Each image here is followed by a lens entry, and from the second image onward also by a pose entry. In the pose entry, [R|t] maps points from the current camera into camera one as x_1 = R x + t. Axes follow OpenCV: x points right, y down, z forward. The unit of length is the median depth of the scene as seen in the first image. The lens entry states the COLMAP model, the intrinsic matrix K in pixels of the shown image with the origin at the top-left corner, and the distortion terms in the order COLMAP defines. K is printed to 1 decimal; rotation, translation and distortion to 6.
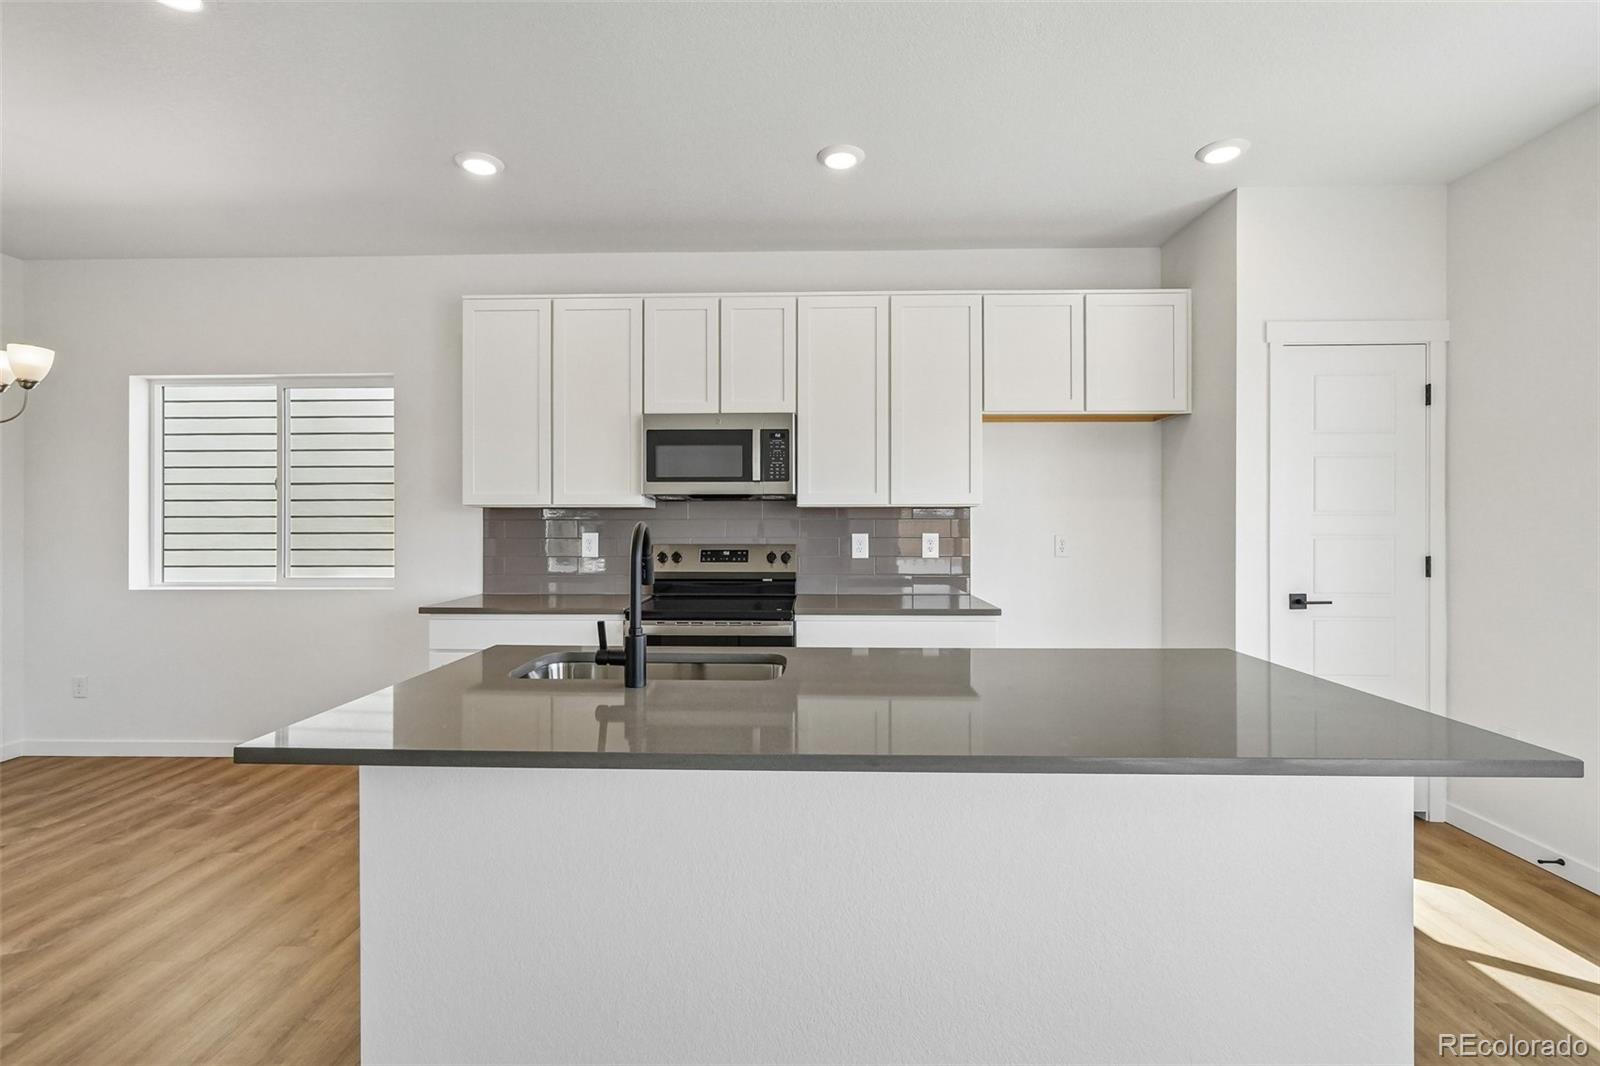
lens RADIAL K [[712.4, 0, 804.7], [0, 712.4, 532.5], [0, 0, 1]] dist [-0.005239, 0.001348]
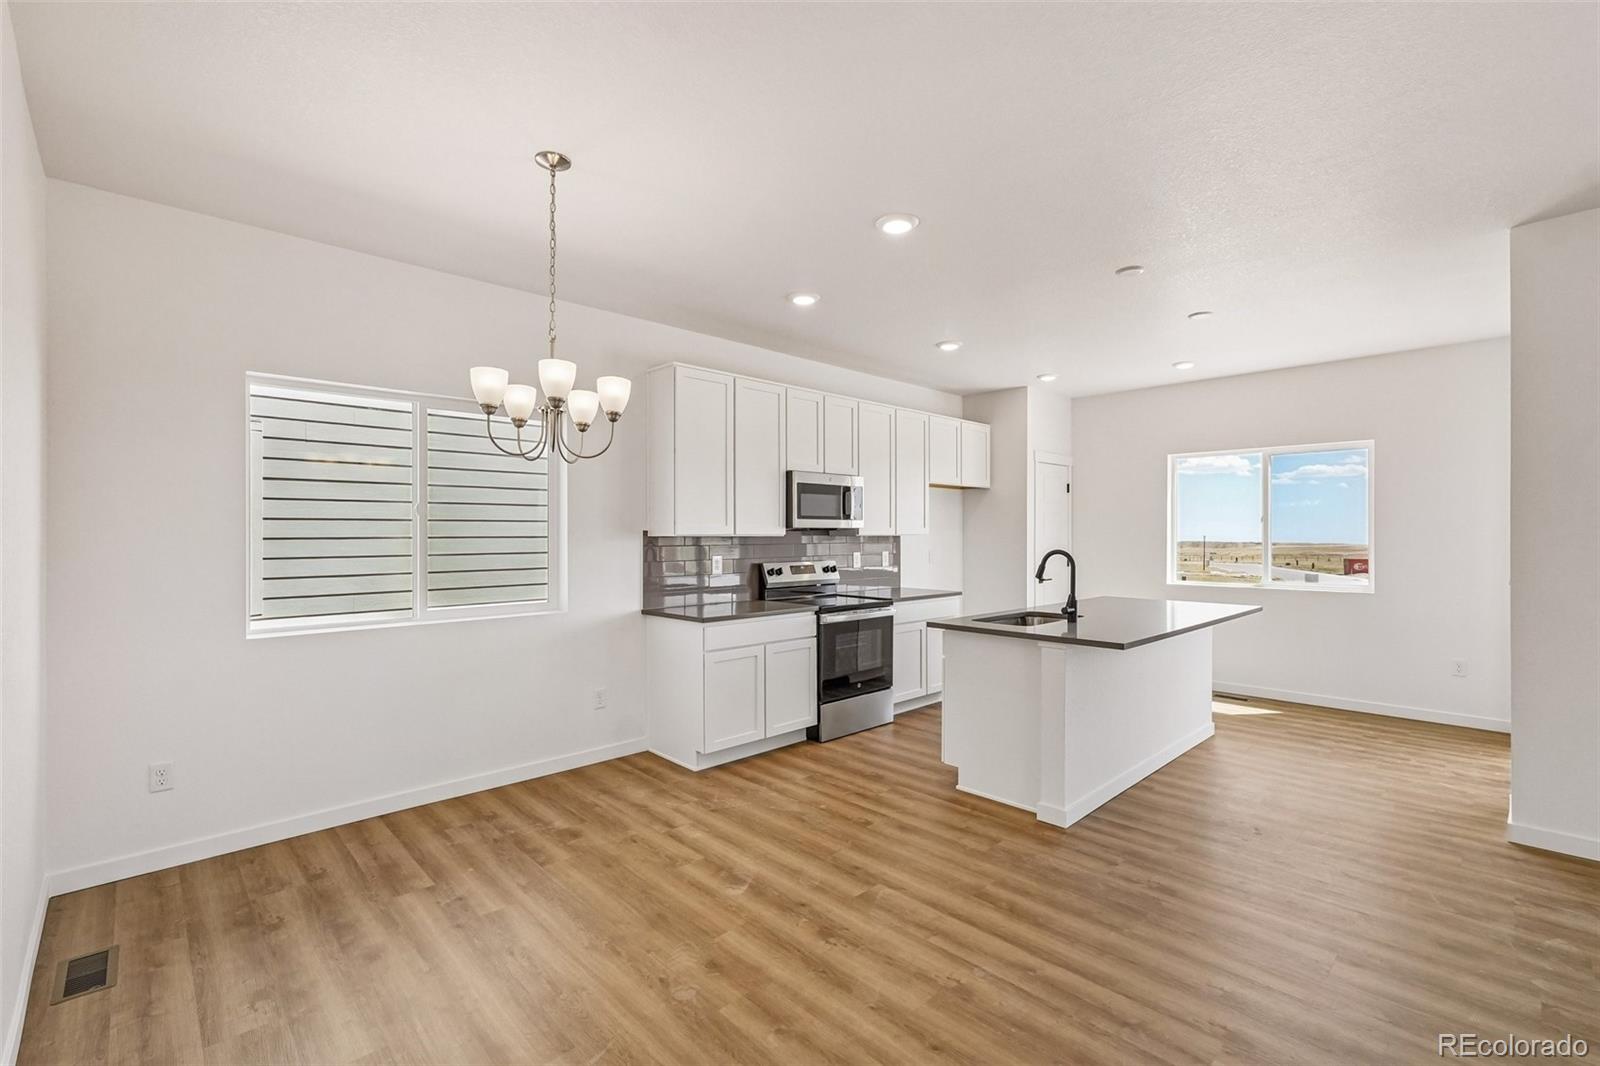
lens RADIAL K [[712.4, 0, 794.1], [0, 712.4, 534.3], [0, 0, 1]] dist [-0.005239, 0.001348]
pose [[0.704285, 0.000173, 0.709917, -1.213526], [0.009379, 0.999910, -0.009547, -0.026274], [-0.709855, 0.013382, 0.704220, 0.000685]]
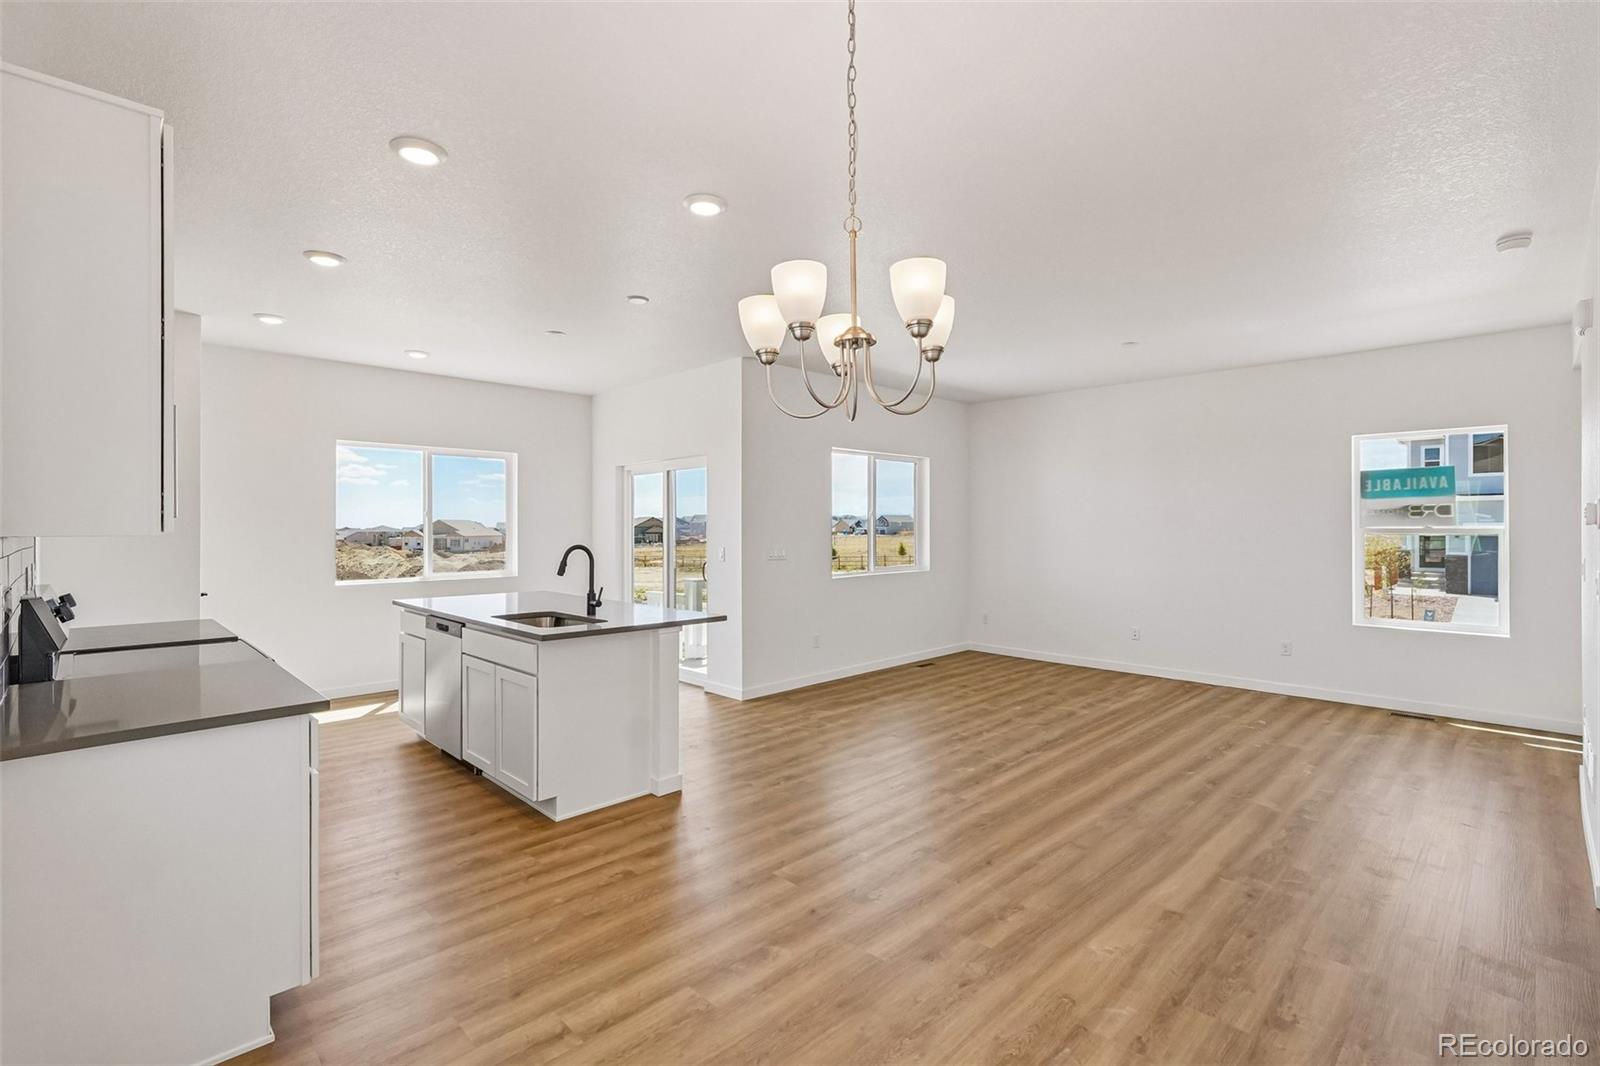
lens RADIAL K [[712.4, 0, 843.9], [0, 712.4, 517.0], [0, 0, 1]] dist [-0.005239, 0.001348]
pose [[-0.739334, 0.012727, 0.673218, -1.192931], [0.014153, 0.999894, -0.003359, -0.042919], [-0.673190, 0.007045, -0.739436, 1.036526]]
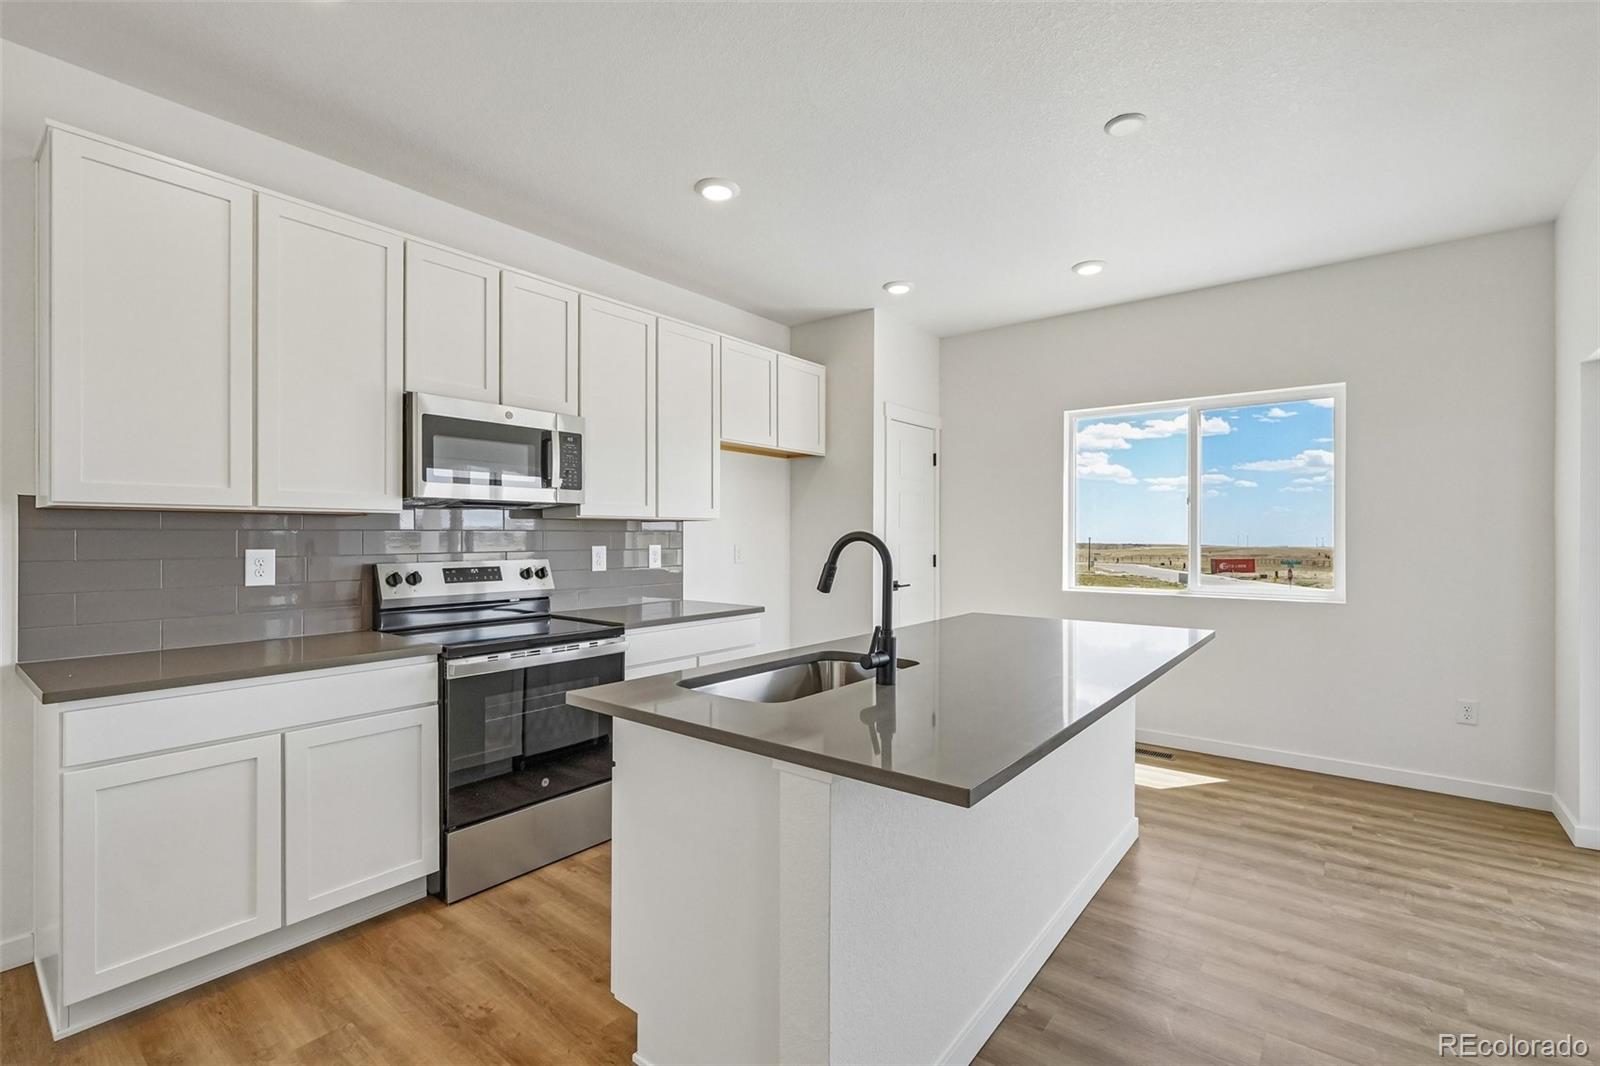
lens RADIAL K [[712.4, 0, 799.5], [0, 712.4, 535.5], [0, 0, 1]] dist [-0.005239, 0.001348]
pose [[0.600378, 0.001771, 0.799714, -0.580385], [0.009404, 0.999913, -0.009275, -0.001275], [-0.799661, 0.013089, 0.600309, 0.209583]]
